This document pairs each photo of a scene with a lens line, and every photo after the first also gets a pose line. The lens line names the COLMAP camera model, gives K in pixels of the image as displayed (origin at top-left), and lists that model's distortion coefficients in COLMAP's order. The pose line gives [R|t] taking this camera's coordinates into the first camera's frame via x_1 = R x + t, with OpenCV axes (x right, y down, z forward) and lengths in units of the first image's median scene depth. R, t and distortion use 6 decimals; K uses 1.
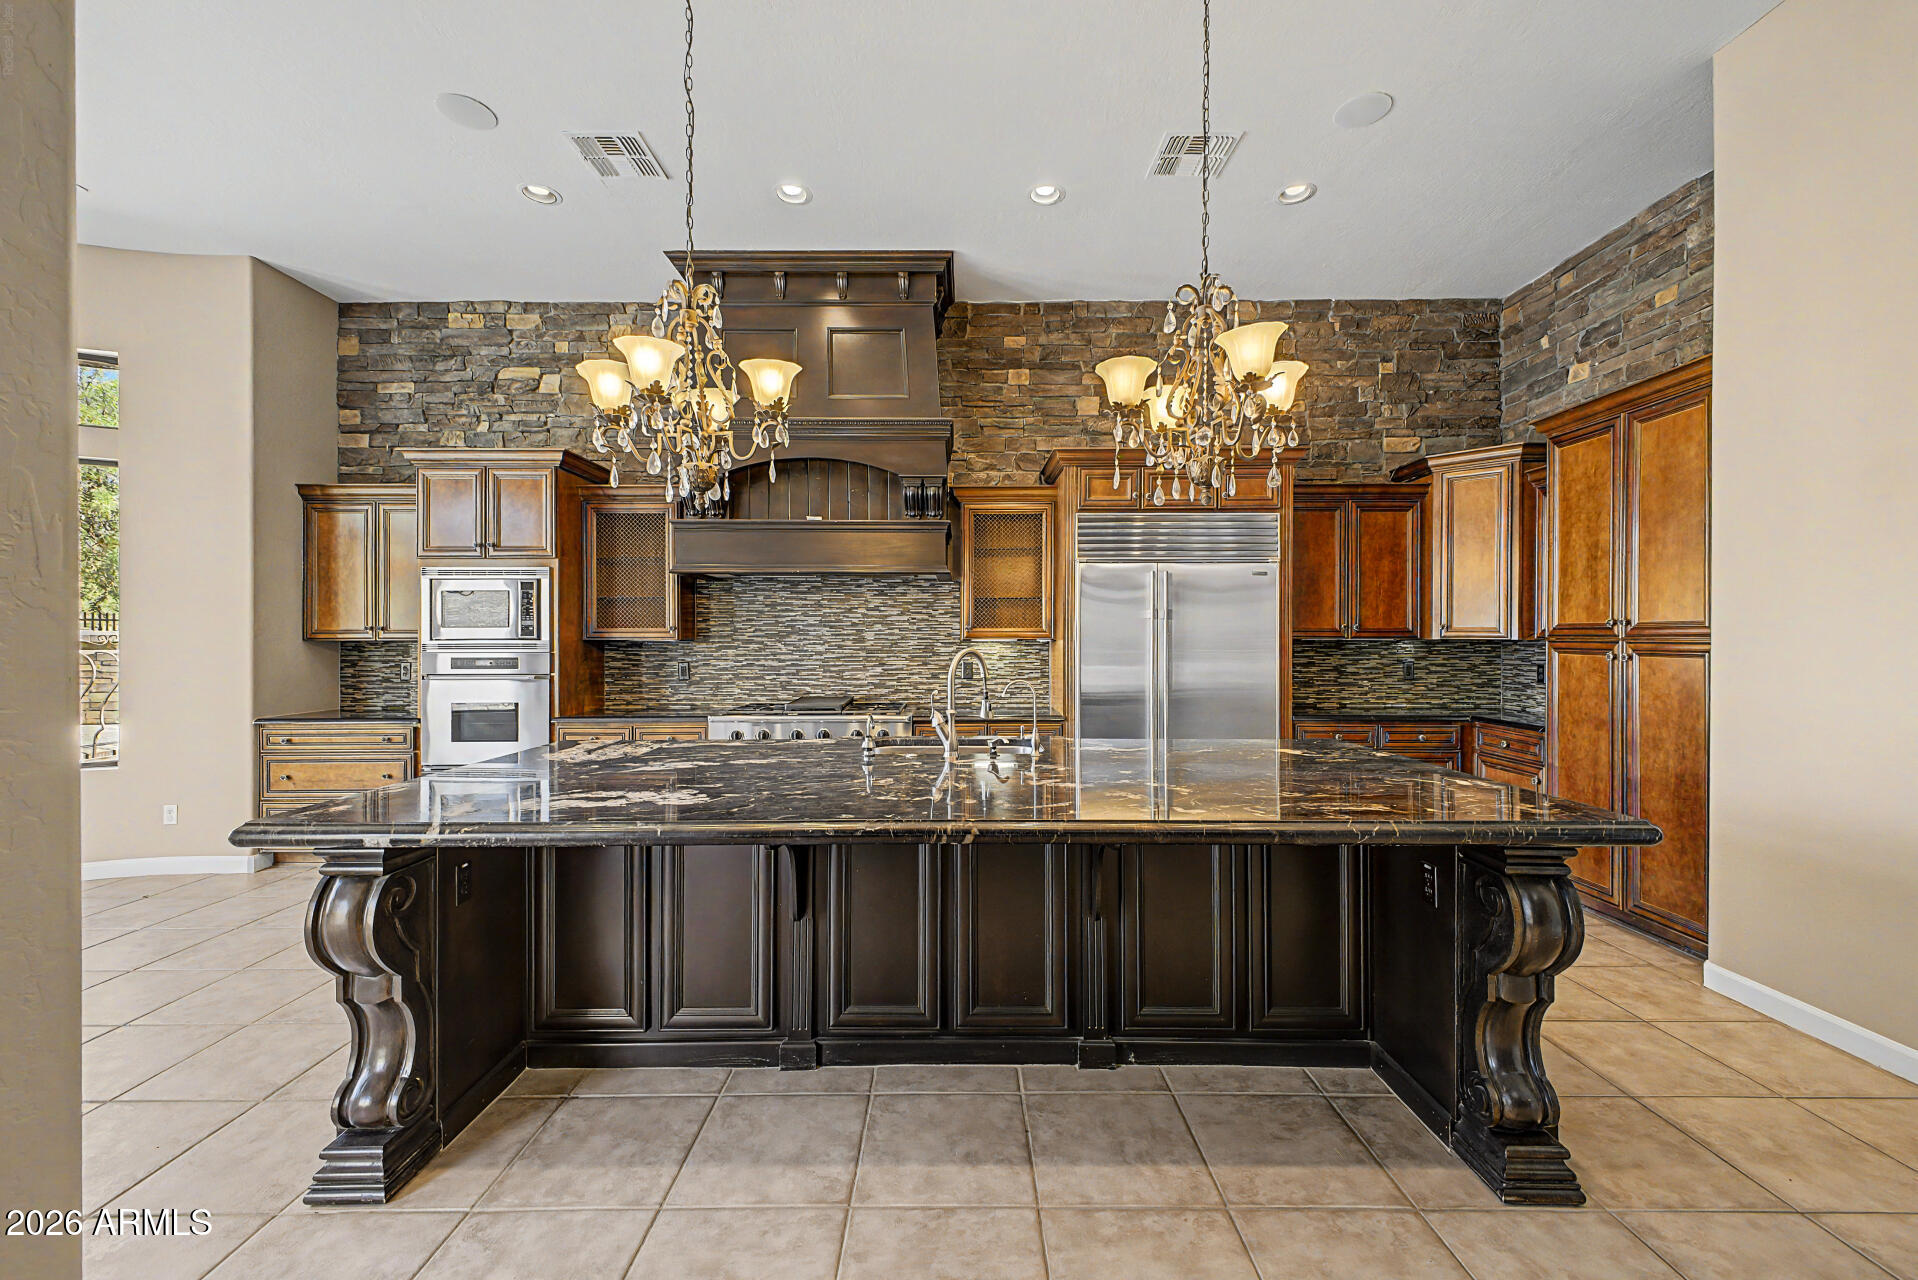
lens RADIAL K [[757.7, 0, 953.7], [0, 757.7, 645.2], [0, 0, 1]] dist [-0.001847, -0.000440]
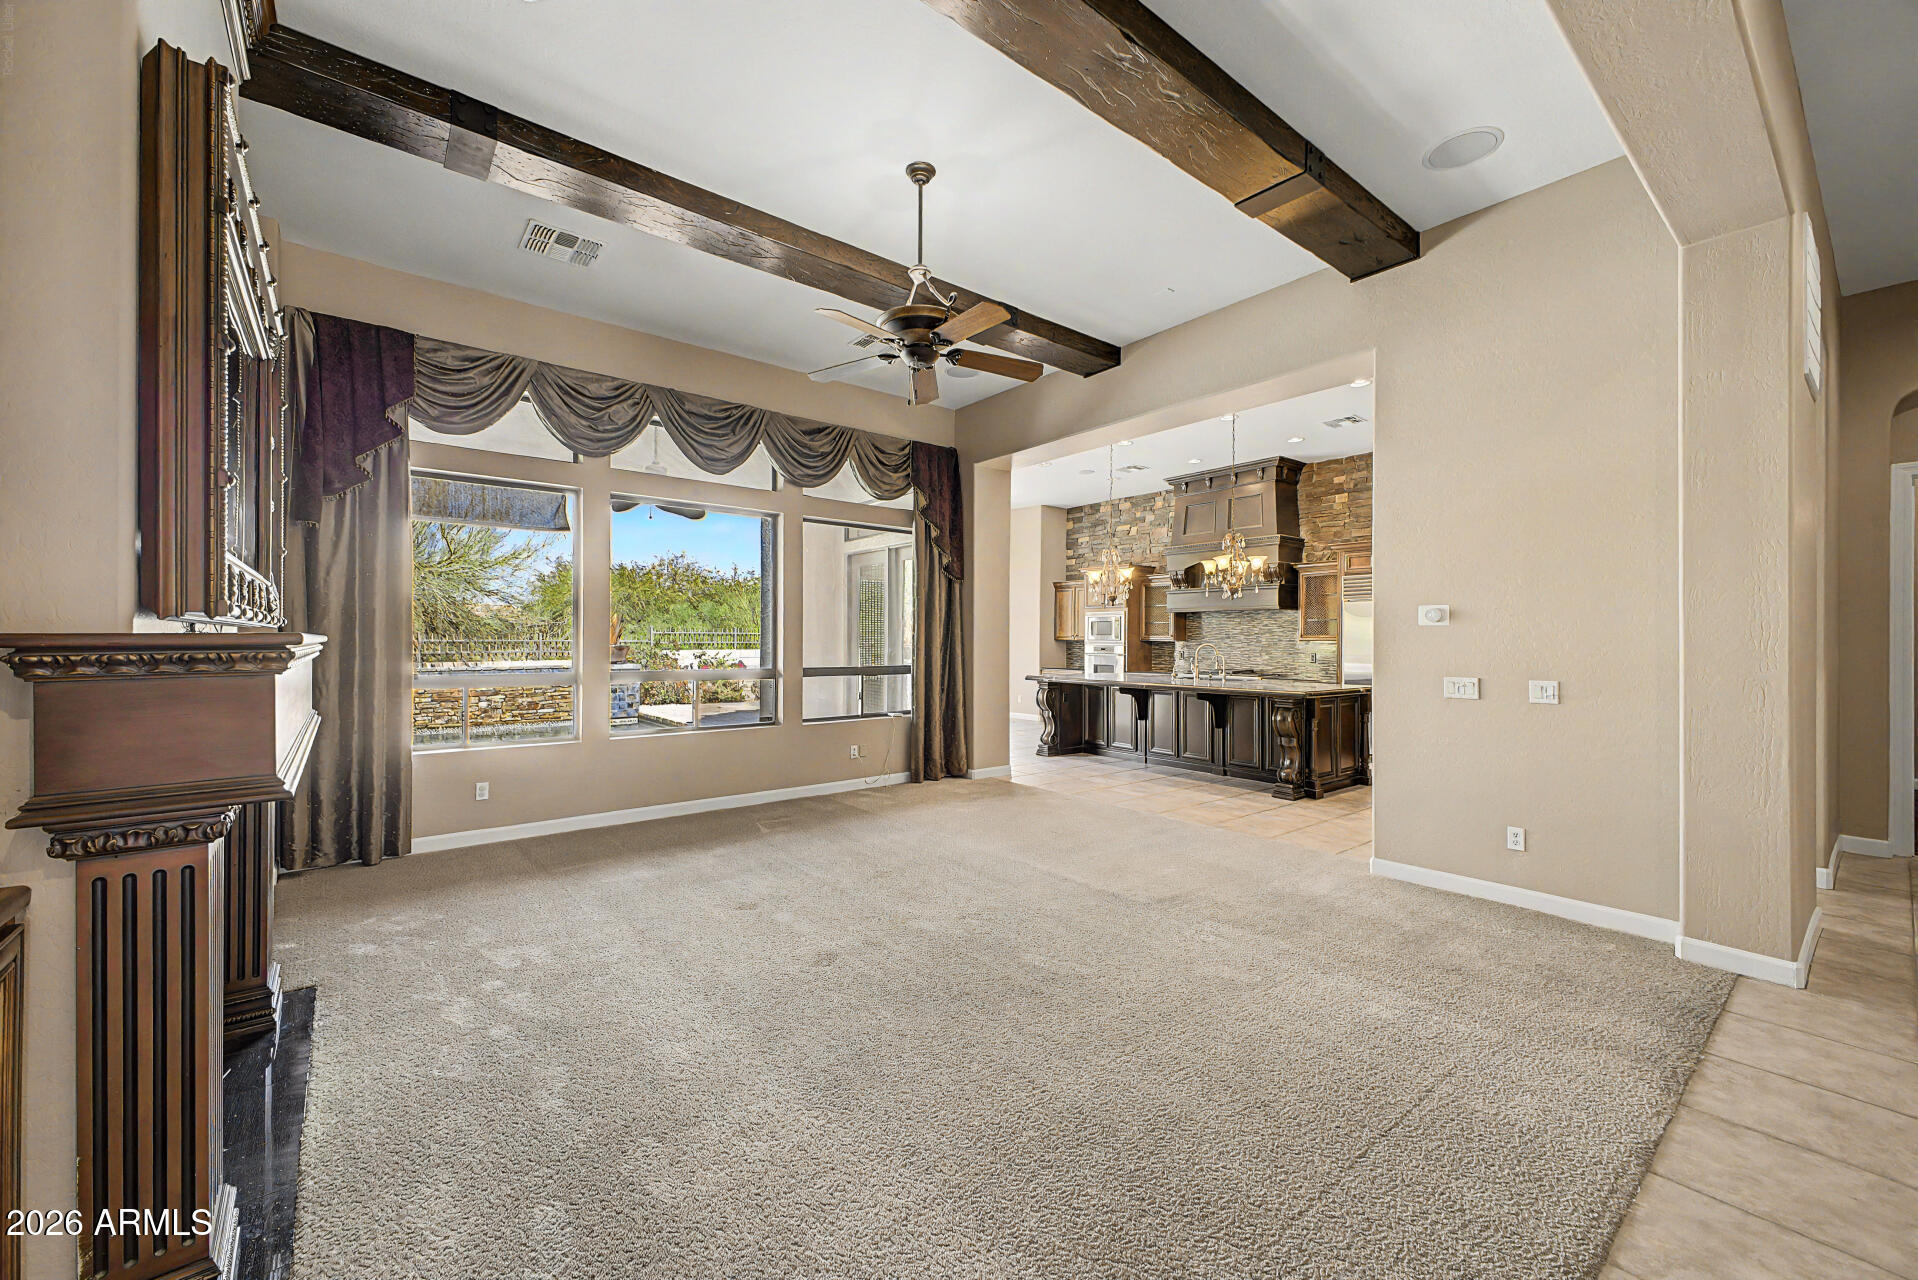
lens RADIAL K [[757.7, 0, 957.9], [0, 757.7, 639.2], [0, 0, 1]] dist [-0.001847, -0.000440]
pose [[0.627500, 0.003249, -0.778609, 0.969224], [-0.005013, 0.999987, 0.000132, -0.007814], [0.778600, 0.003821, 0.627509, -0.909862]]
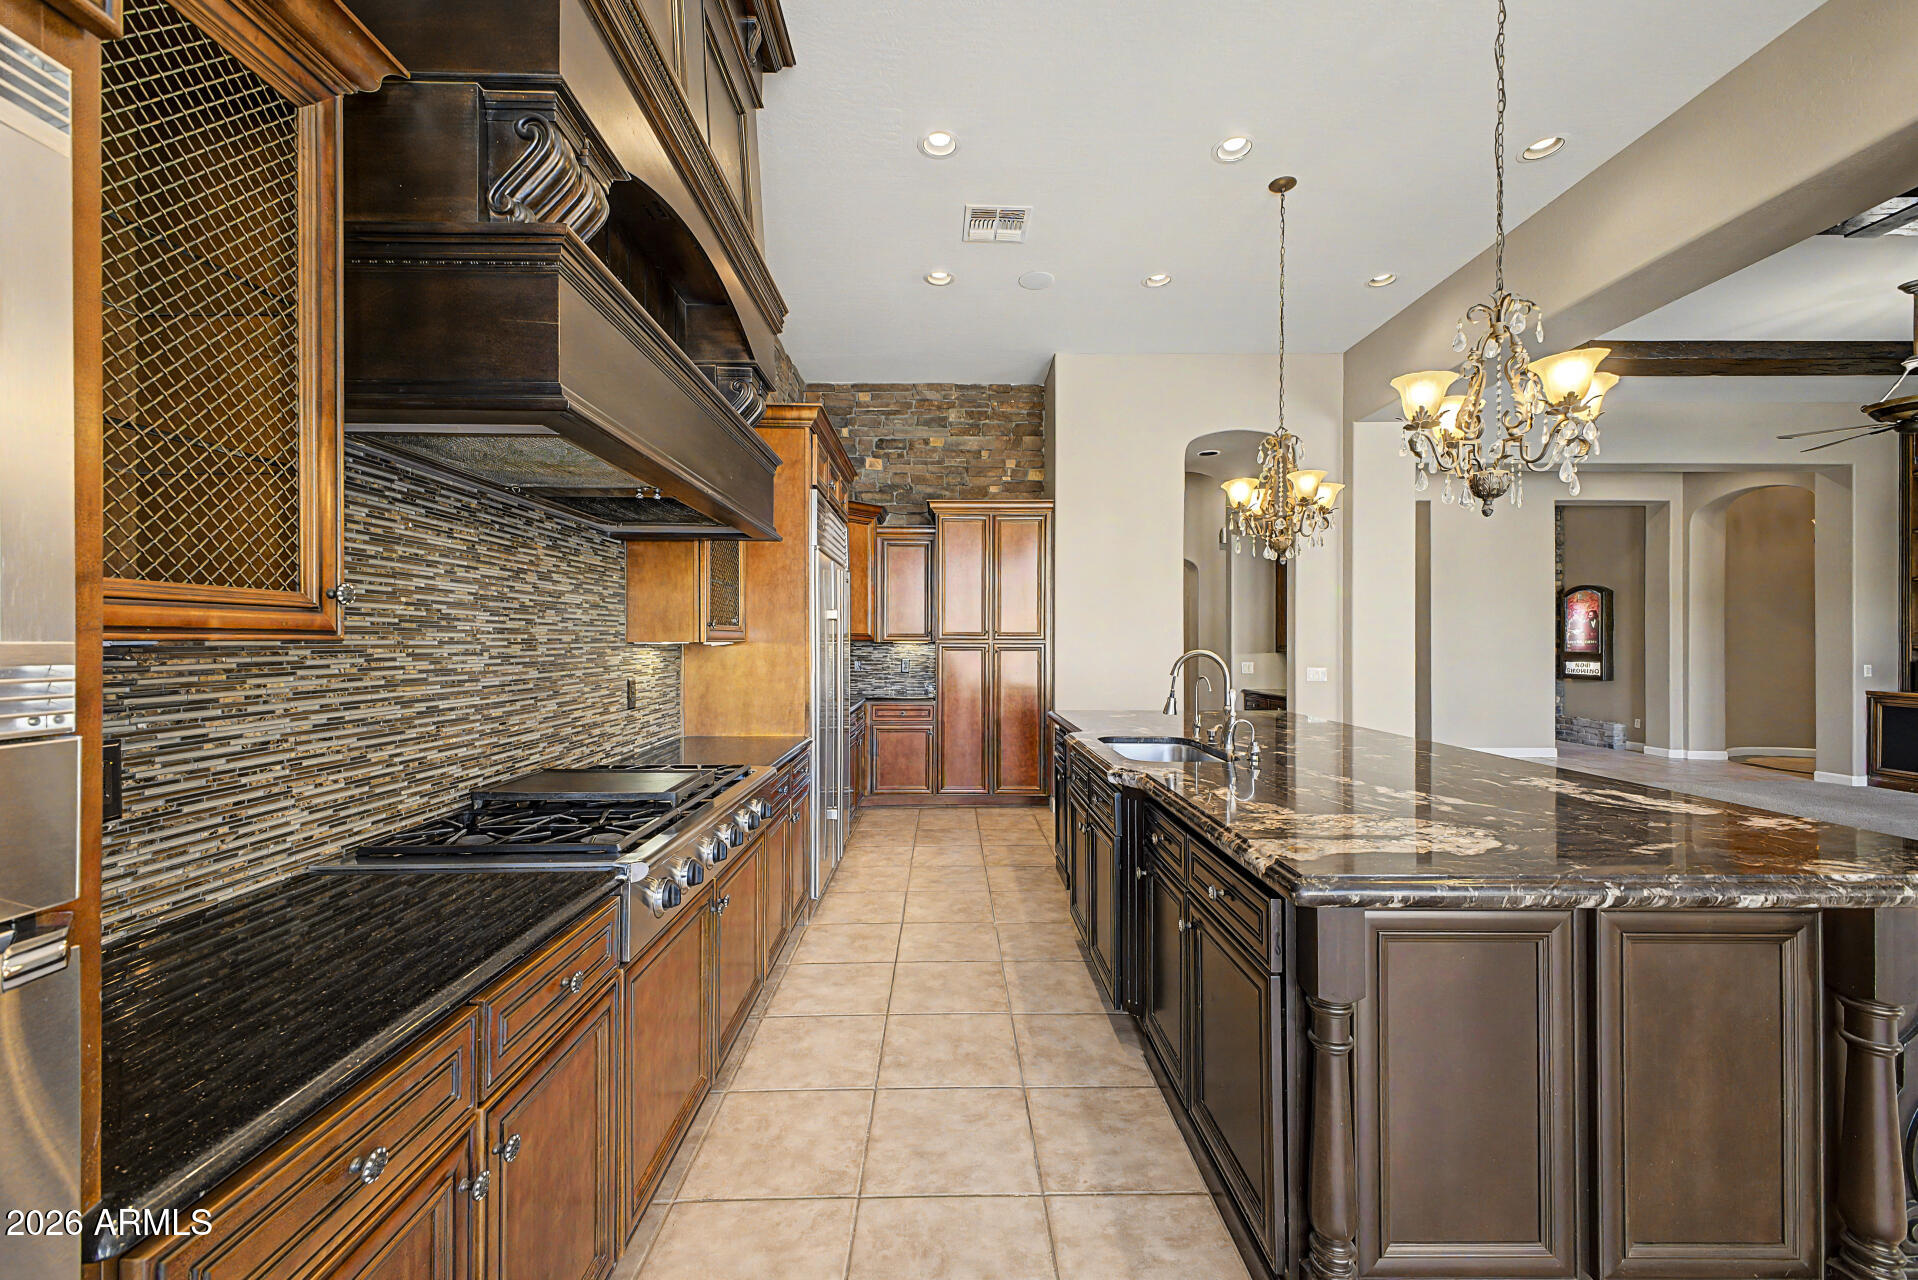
lens RADIAL K [[757.7, 0, 965.1], [0, 757.7, 639.1], [0, 0, 1]] dist [-0.001847, -0.000440]
pose [[-0.027101, 0.005256, 0.999619, -0.599510], [0.001575, 0.999985, -0.005215, -0.006534], [-0.999631, 0.001433, -0.027109, 0.773126]]
